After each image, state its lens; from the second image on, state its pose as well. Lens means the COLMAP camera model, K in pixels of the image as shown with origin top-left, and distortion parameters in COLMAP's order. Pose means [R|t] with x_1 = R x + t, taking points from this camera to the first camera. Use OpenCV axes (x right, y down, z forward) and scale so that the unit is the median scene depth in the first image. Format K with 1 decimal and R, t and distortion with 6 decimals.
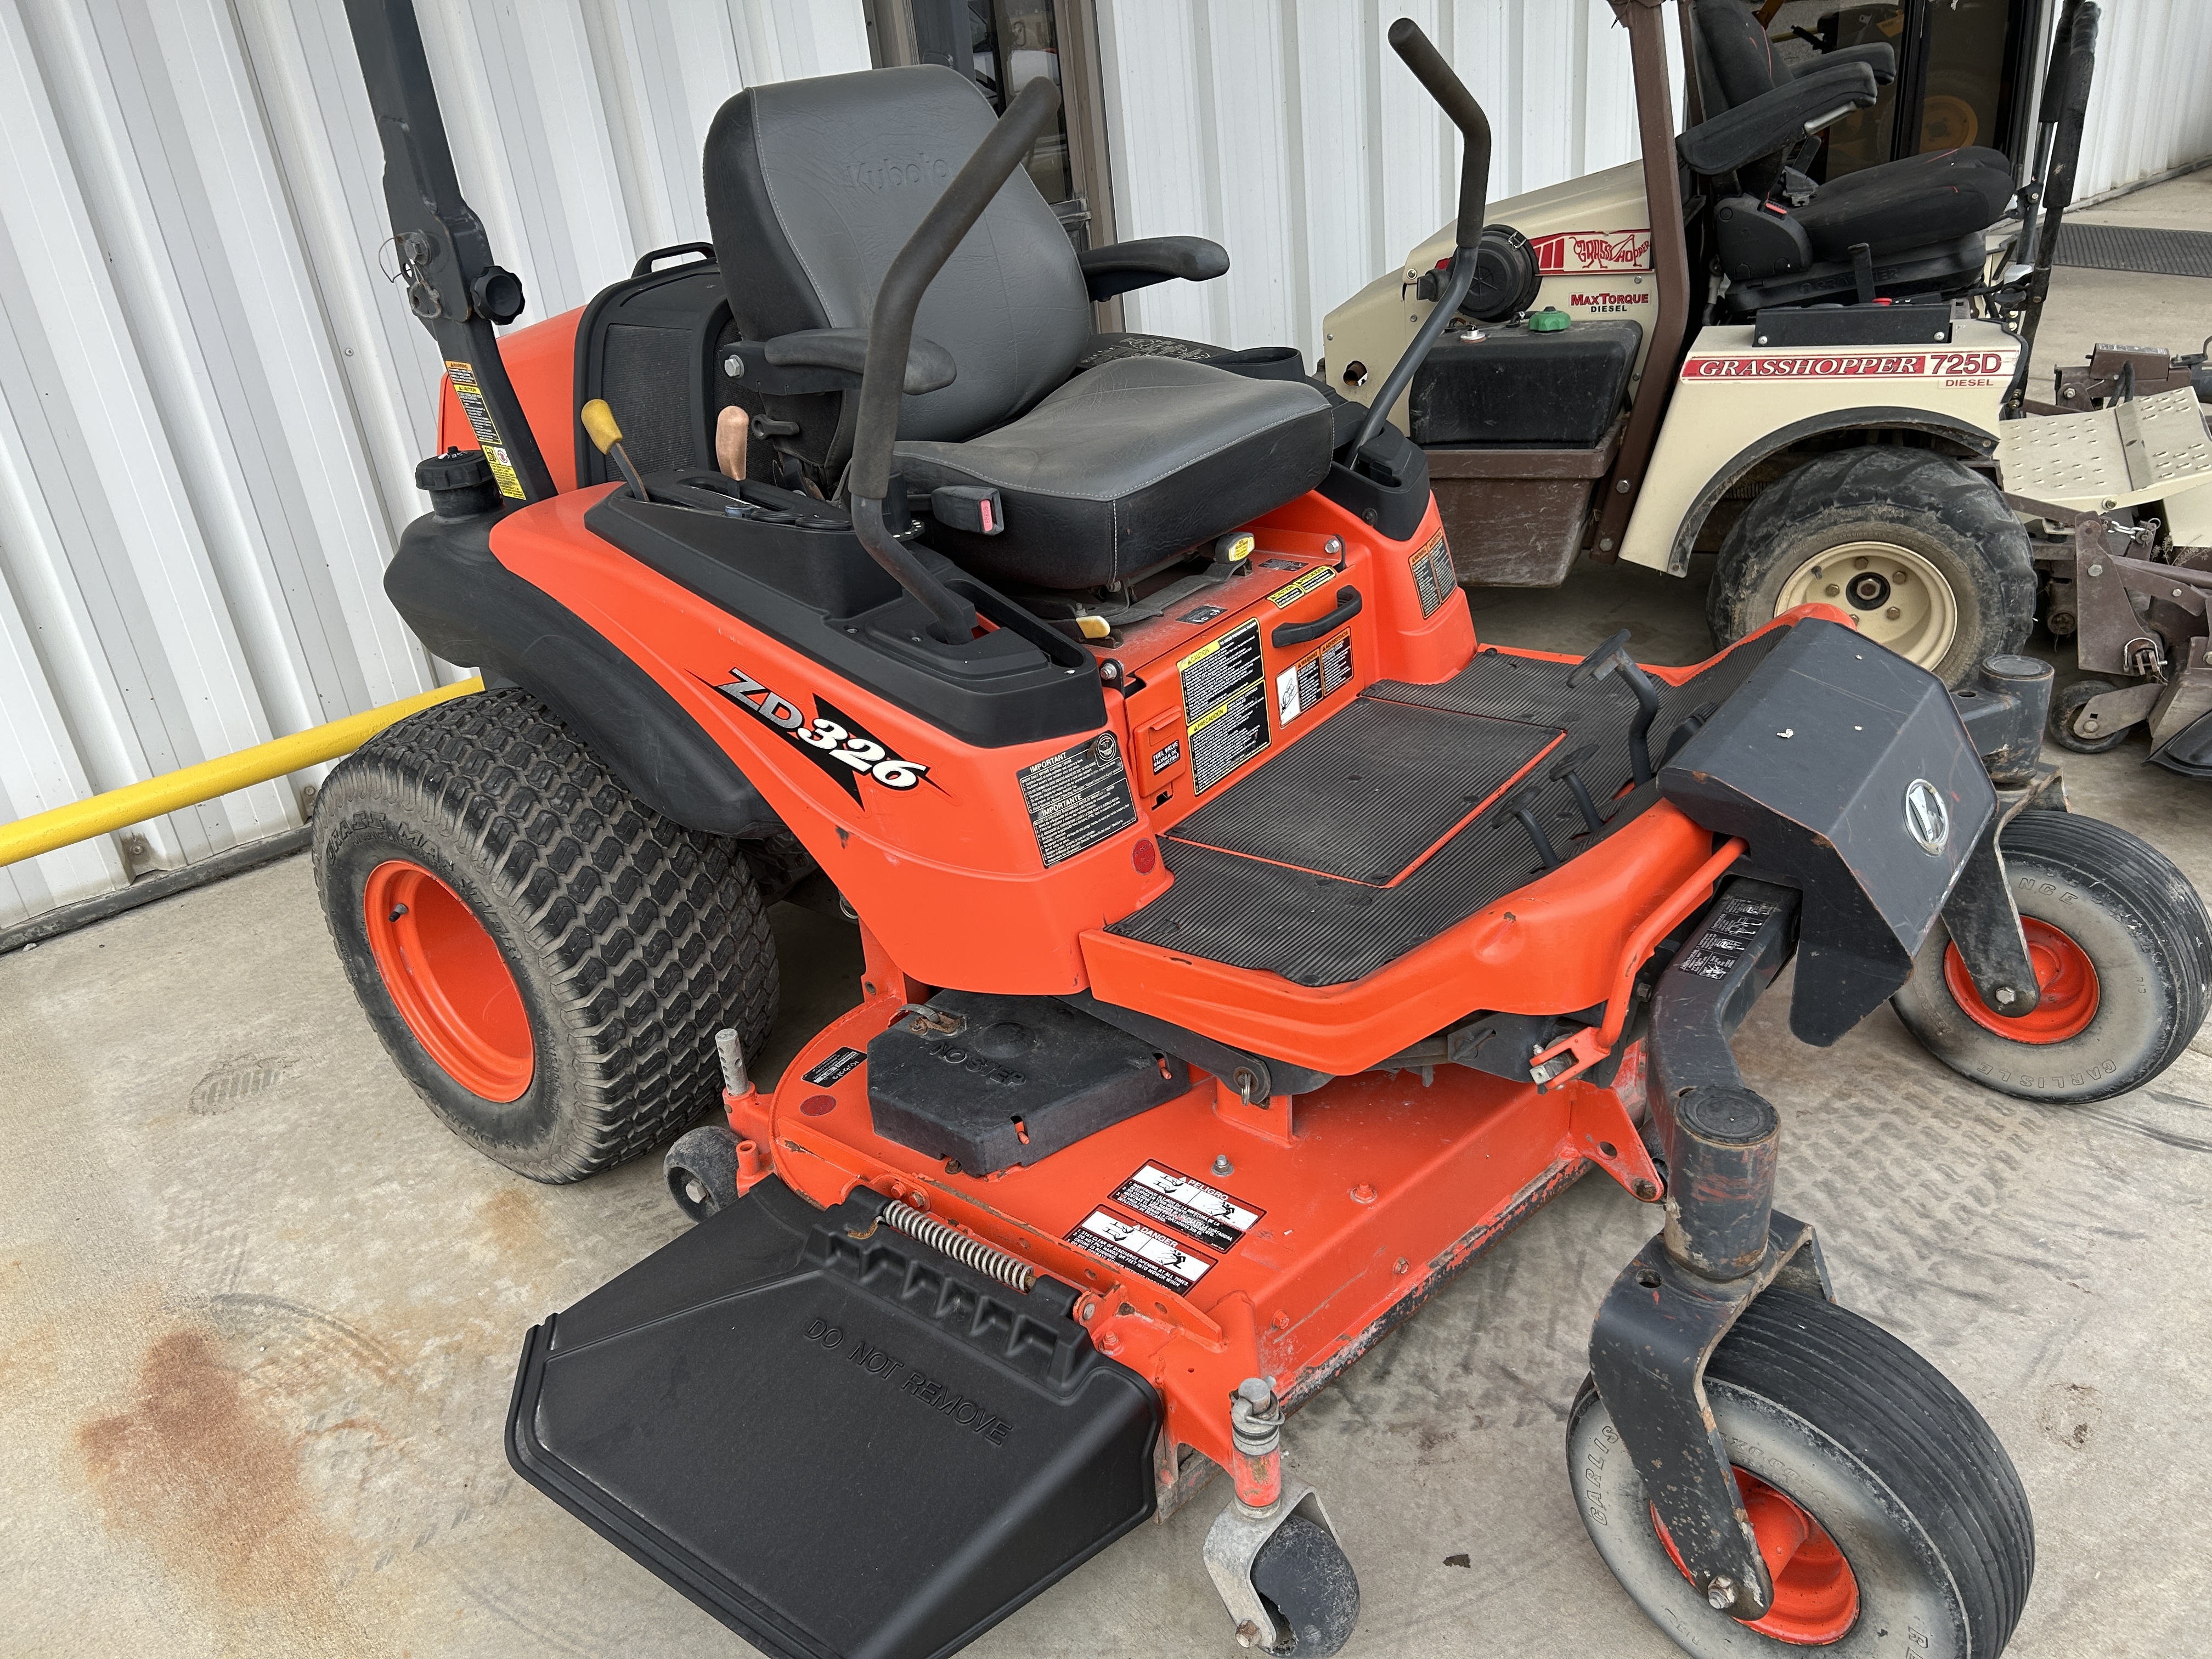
lens RADIAL K [[1694.7, 0, 1063.8], [0, 1694.7, 821.6], [0, 0, 1]] dist [0.004409, -0.001074]
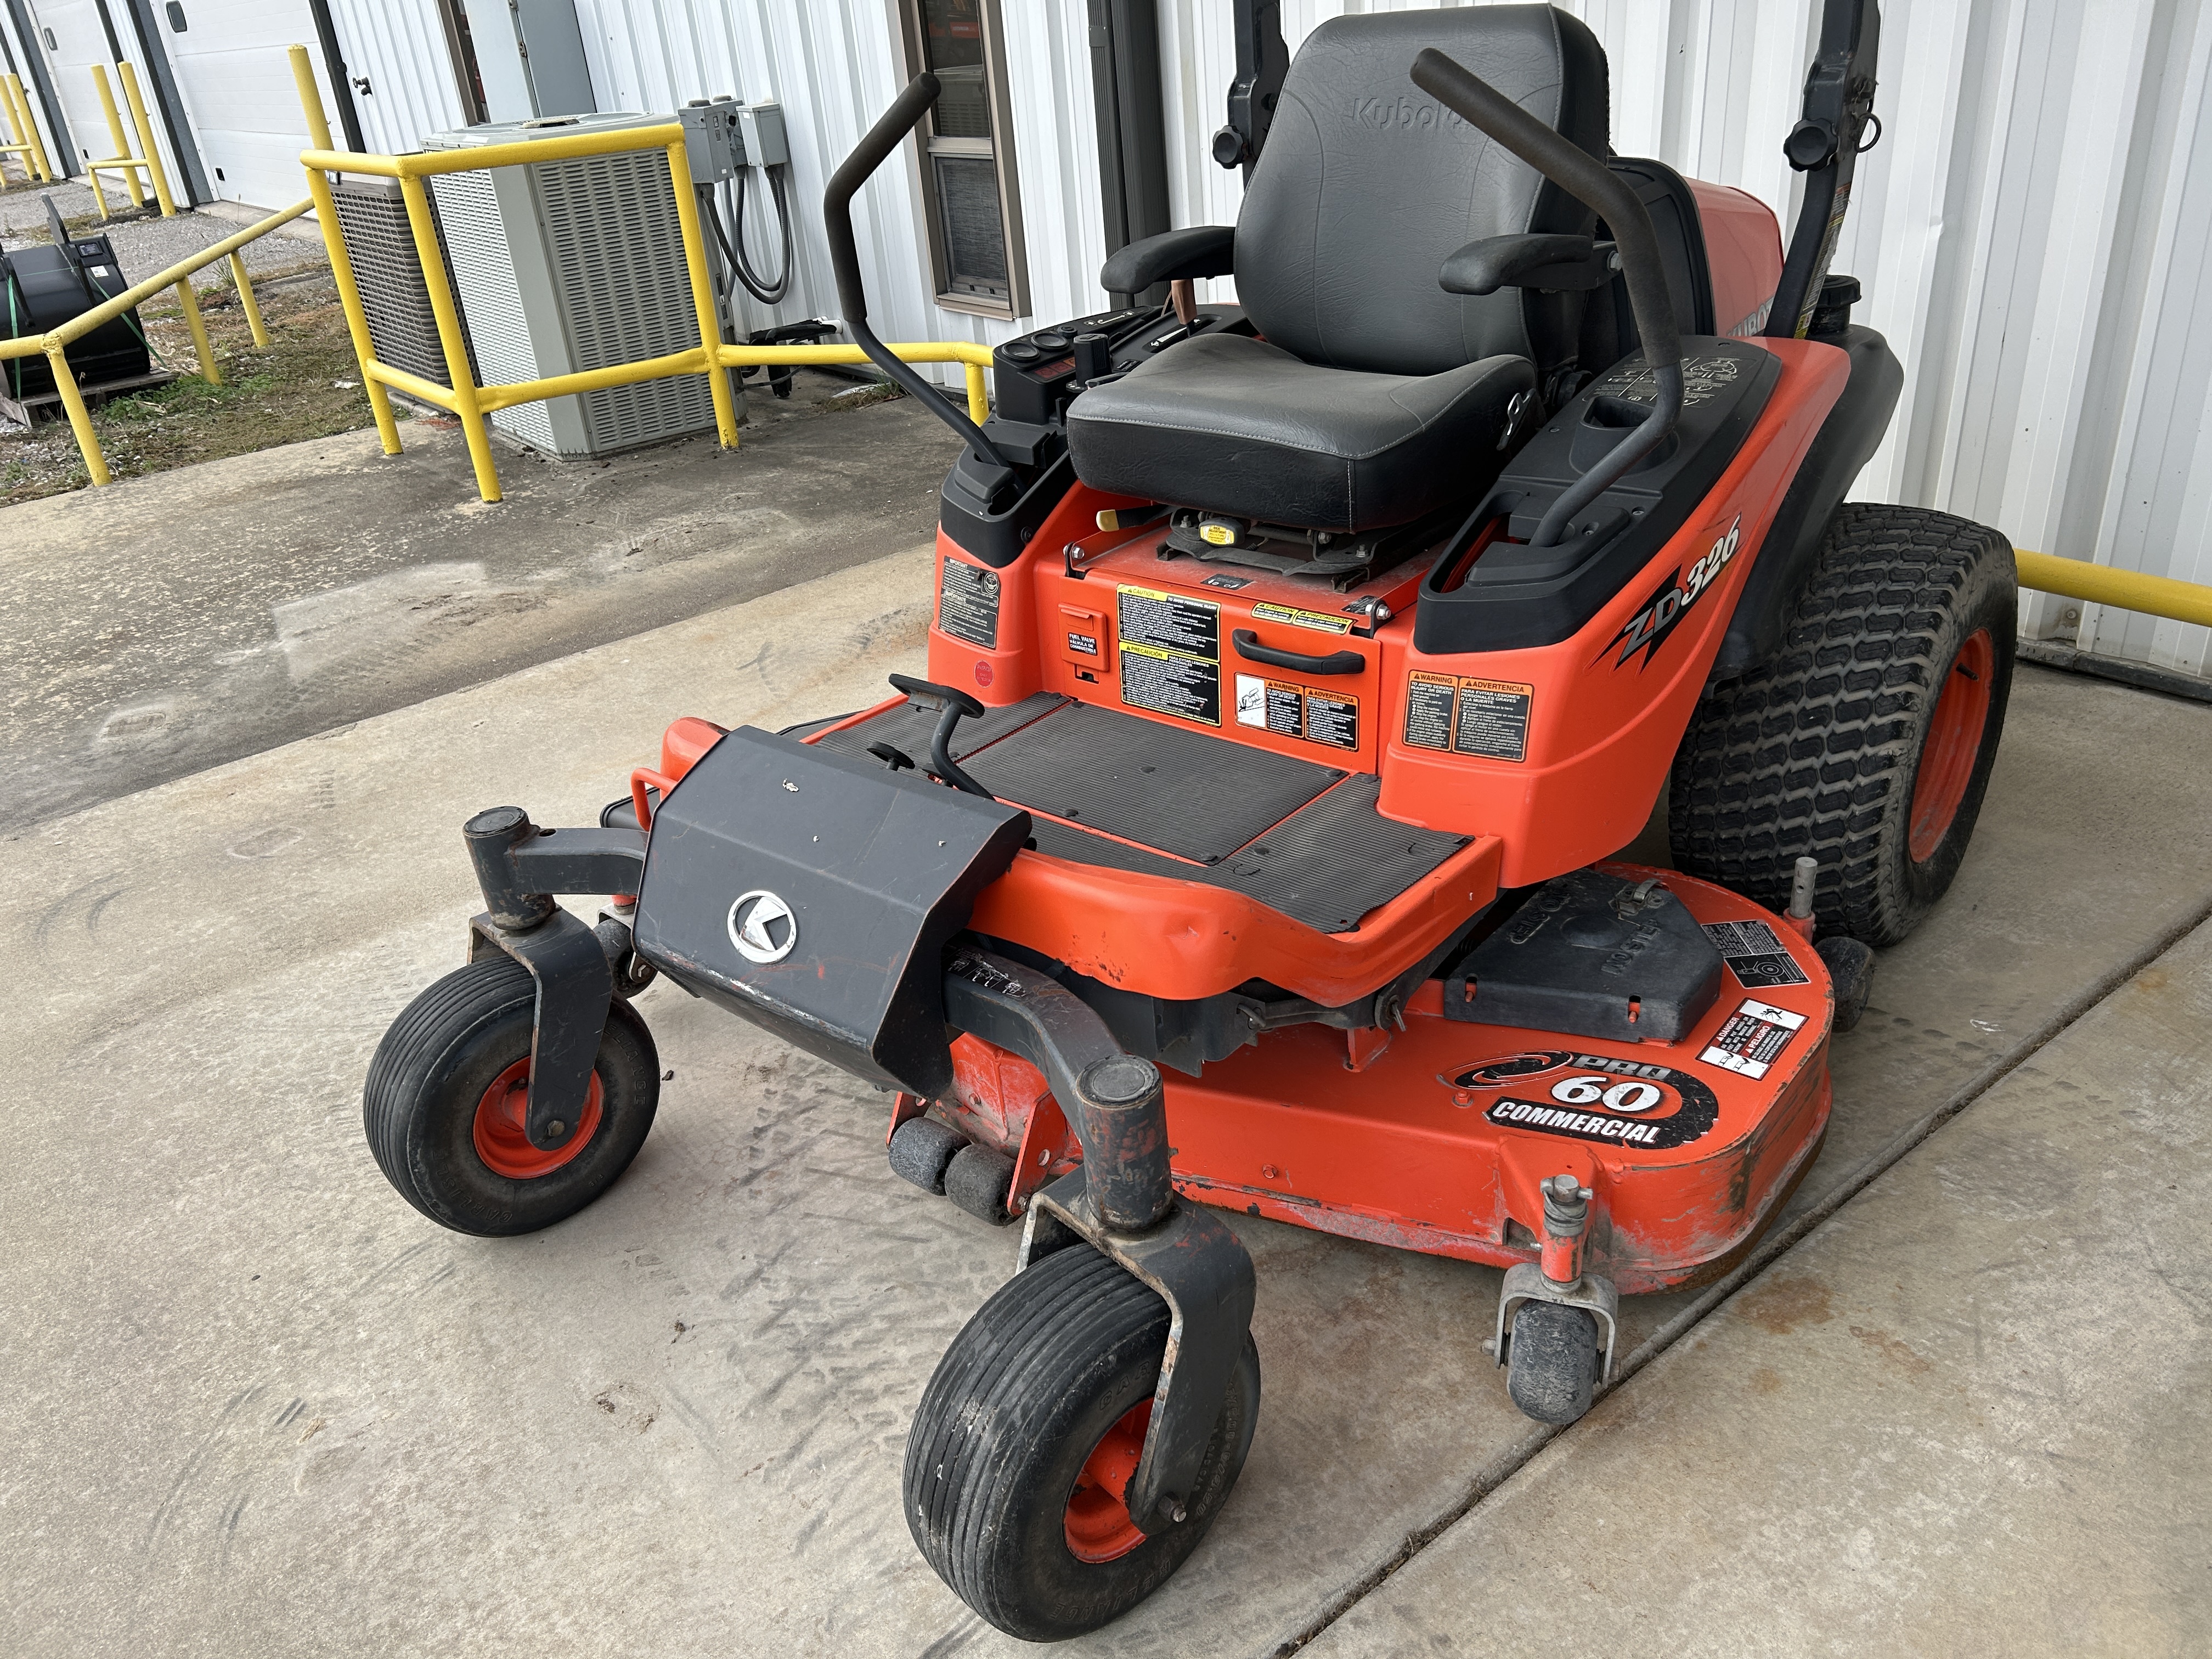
lens RADIAL K [[1638.8, 0, 1105.5], [0, 1638.8, 870.3], [0, 0, 1]] dist [0.001805, -0.004197]
pose [[-0.037003, 0.565441, -0.823959, 1.045015], [-0.354992, 0.763308, 0.539761, -0.517133], [0.934137, 0.312471, 0.172482, 0.809426]]
